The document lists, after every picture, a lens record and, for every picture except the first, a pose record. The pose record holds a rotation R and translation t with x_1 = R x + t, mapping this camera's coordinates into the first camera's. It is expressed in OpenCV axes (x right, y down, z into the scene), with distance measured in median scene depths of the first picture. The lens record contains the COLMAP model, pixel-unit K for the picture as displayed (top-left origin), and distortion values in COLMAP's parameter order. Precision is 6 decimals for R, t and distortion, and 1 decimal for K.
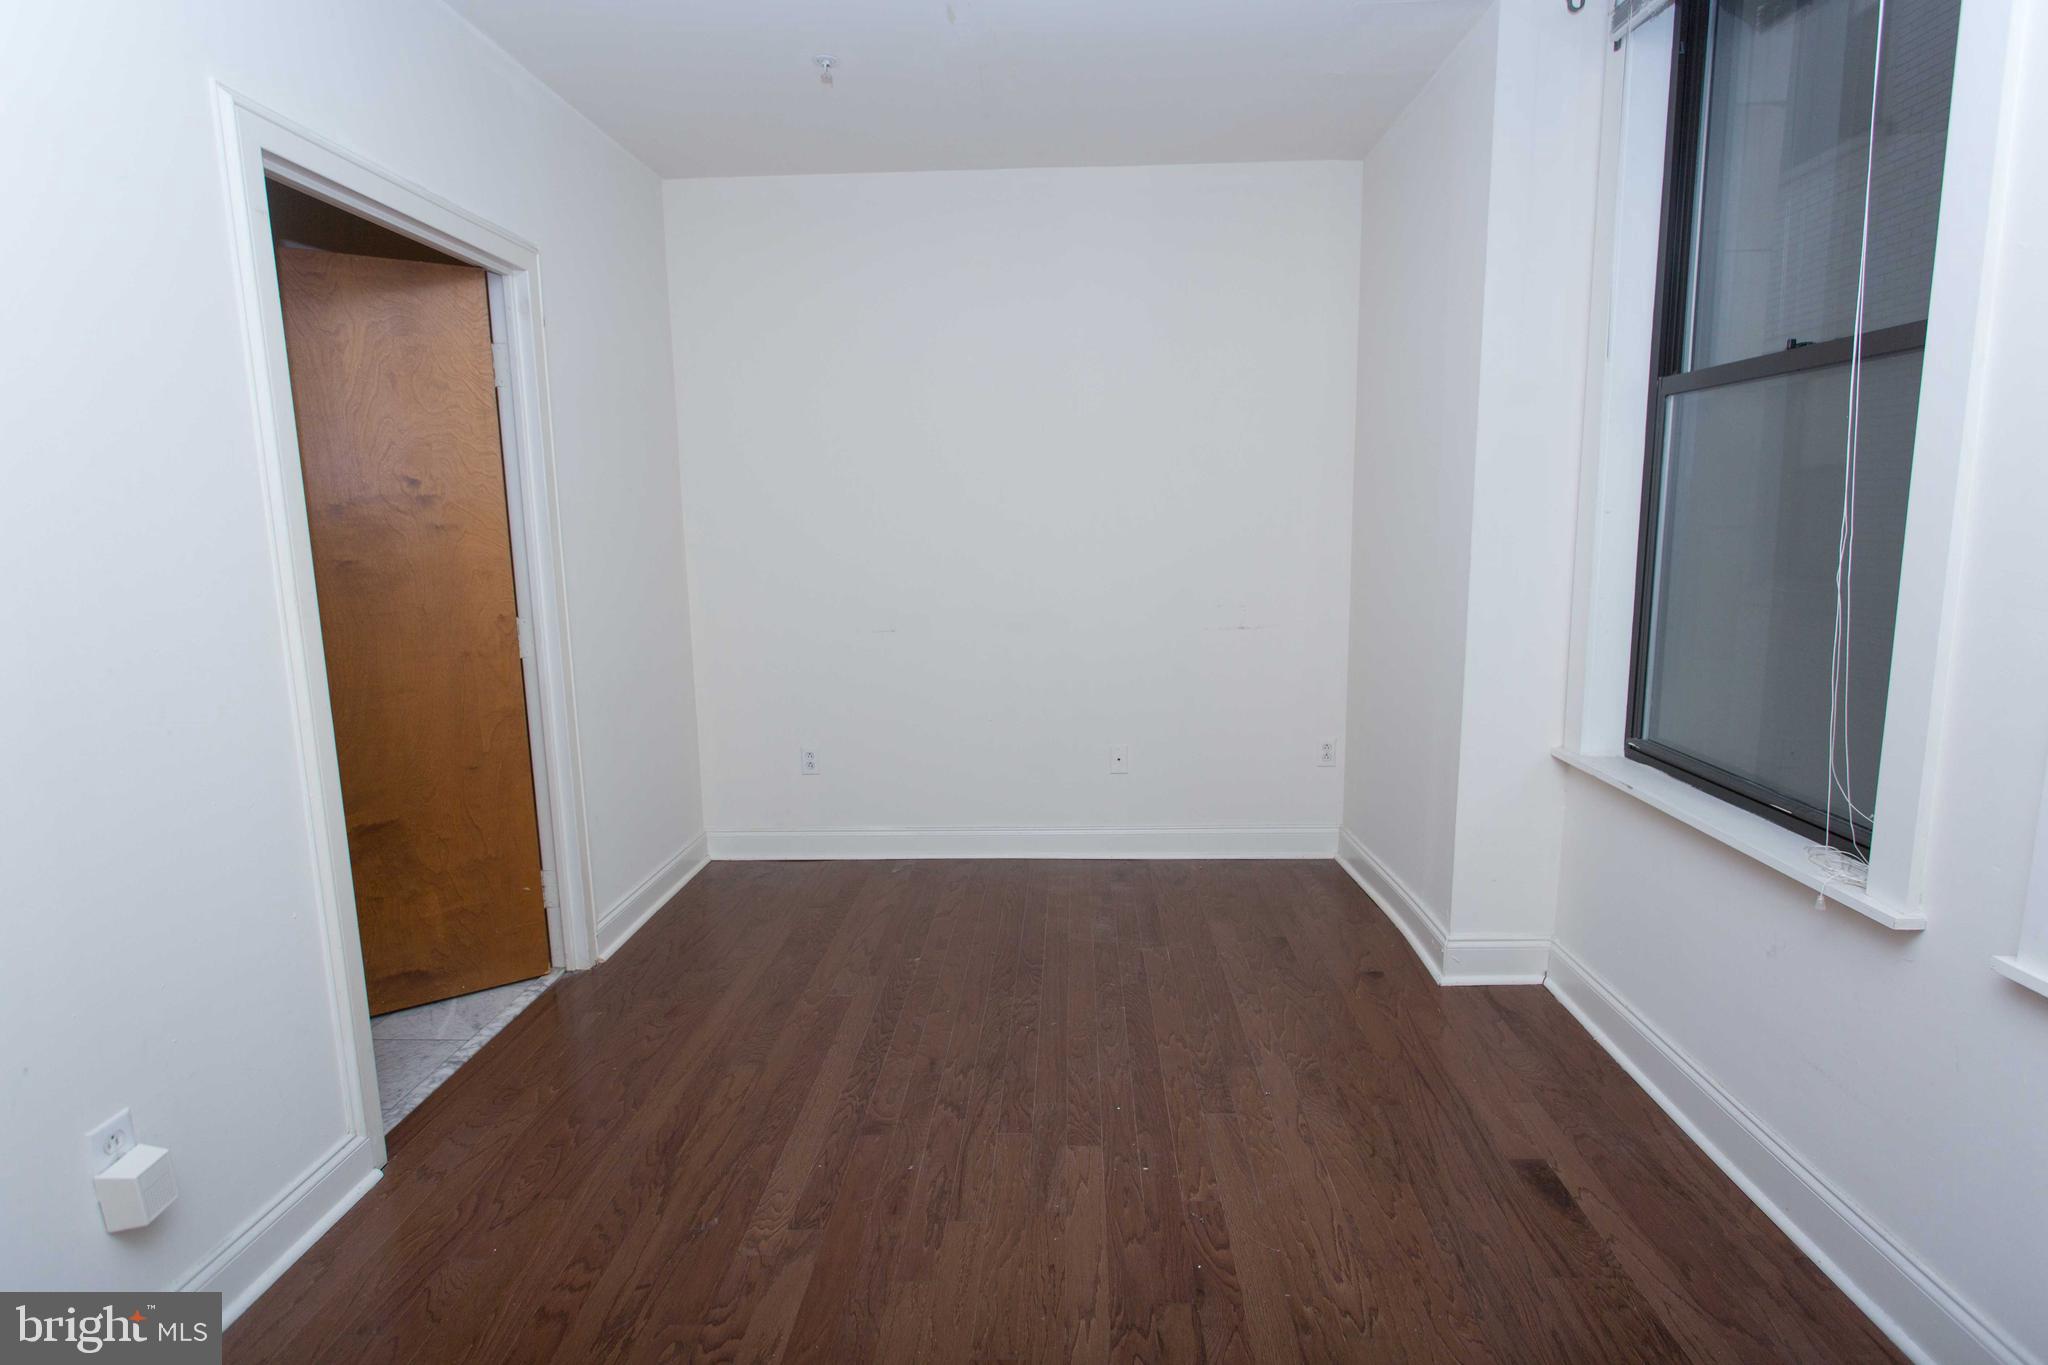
lens RADIAL K [[1039.0, 0, 1024.0], [0, 1039.0, 682.5], [0, 0, 1]] dist [0.000681, 0.000039]
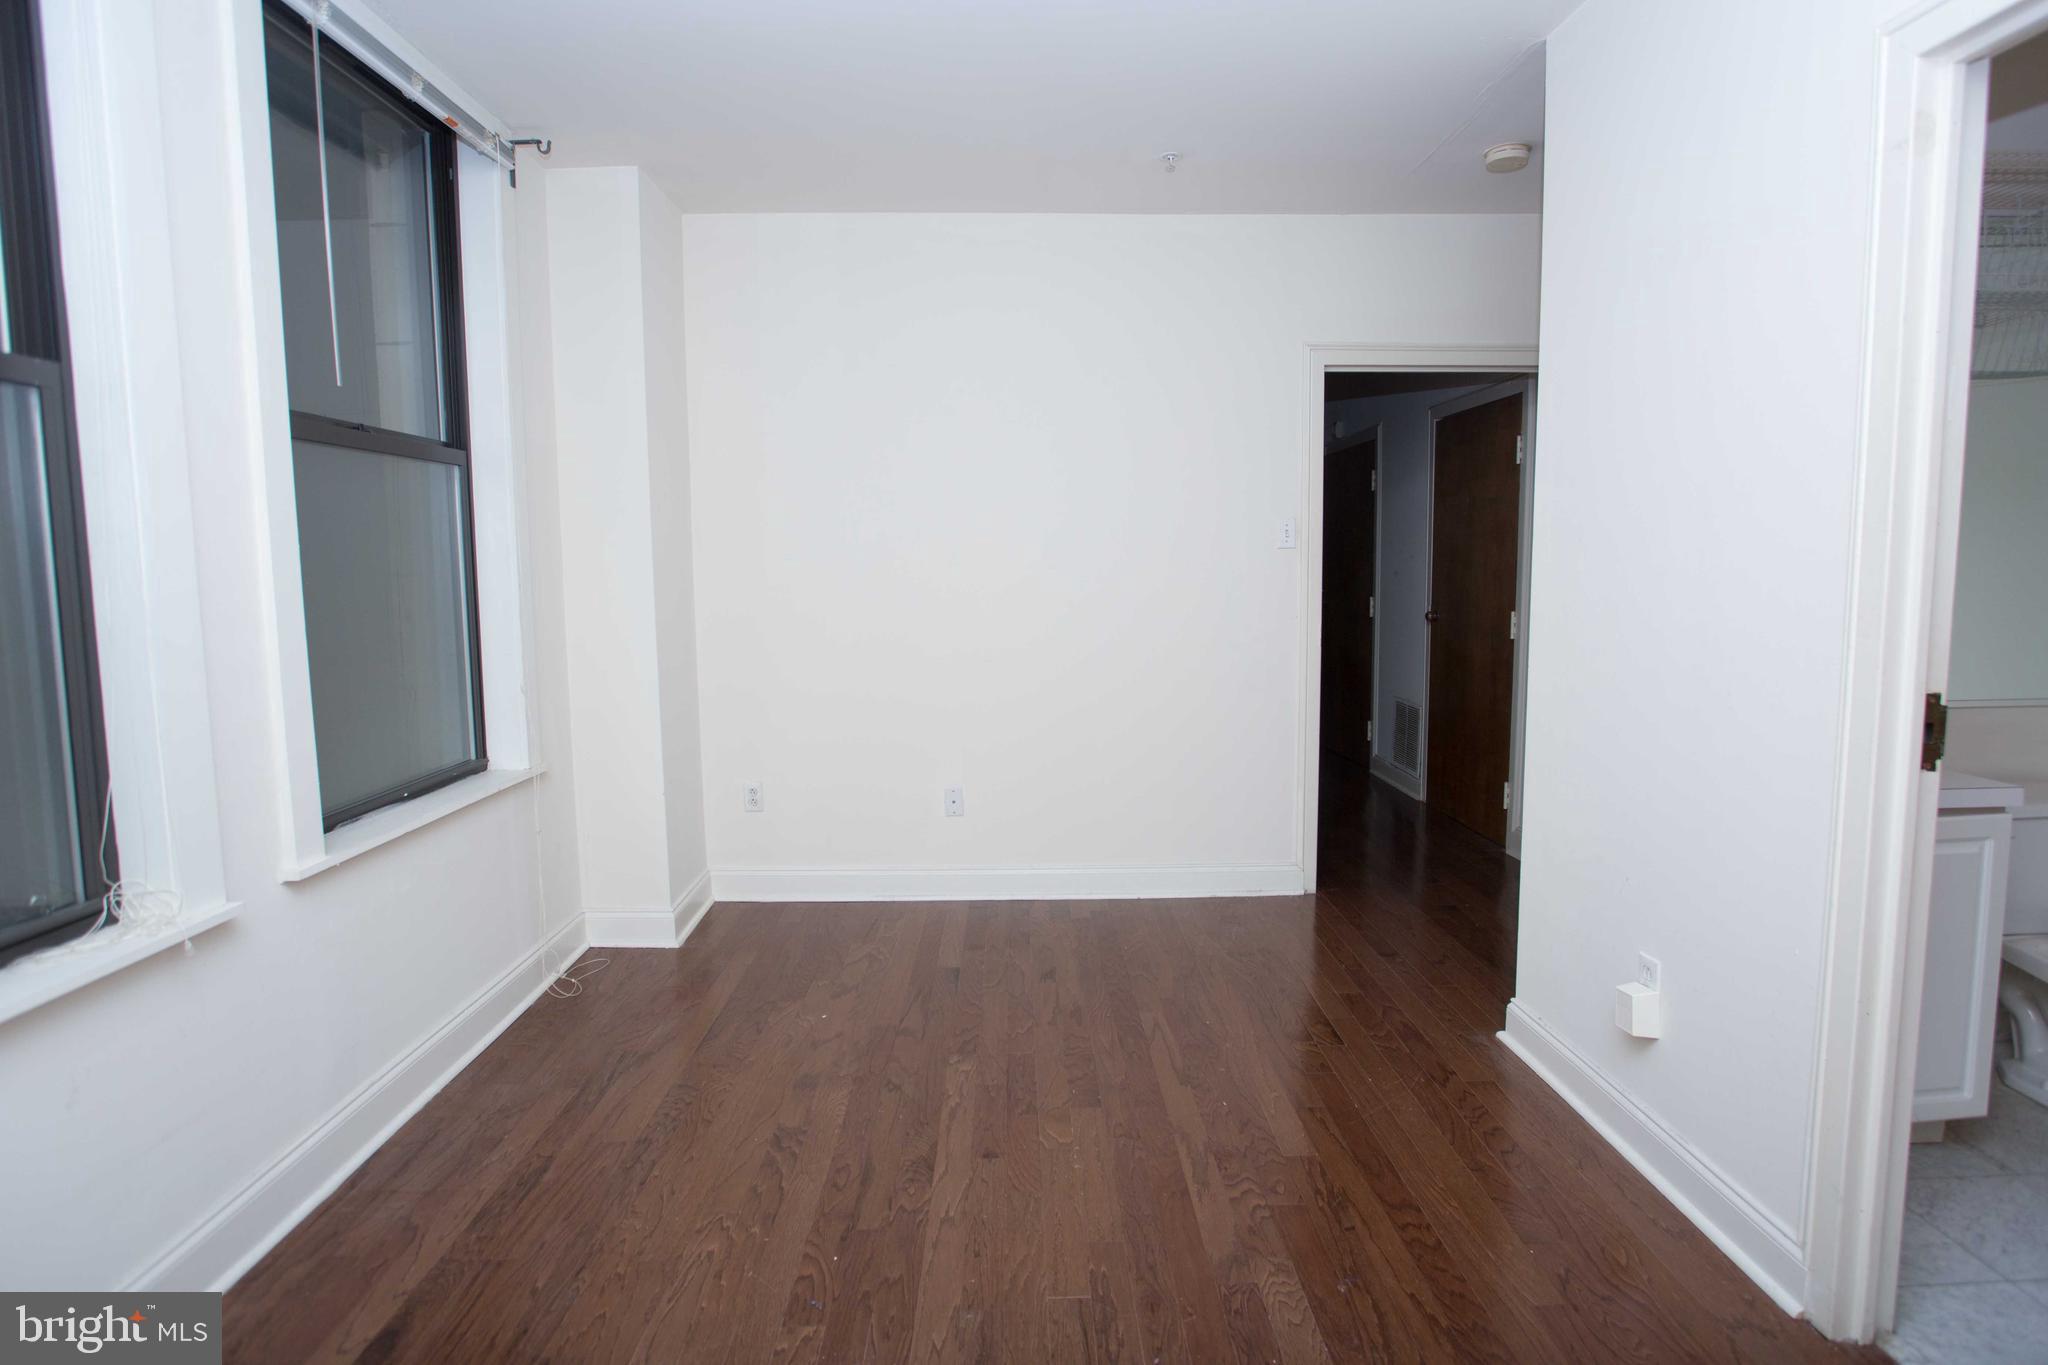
lens RADIAL K [[1073.1, 0, 1031.3], [0, 1073.1, 679.6], [0, 0, 1]] dist [-0.001784, 0.000260]
pose [[-0.997310, 0.036775, -0.063405, 0.018460], [0.018256, 0.962394, 0.271044, -0.271209], [0.070989, 0.269157, -0.960477, 1.792278]]
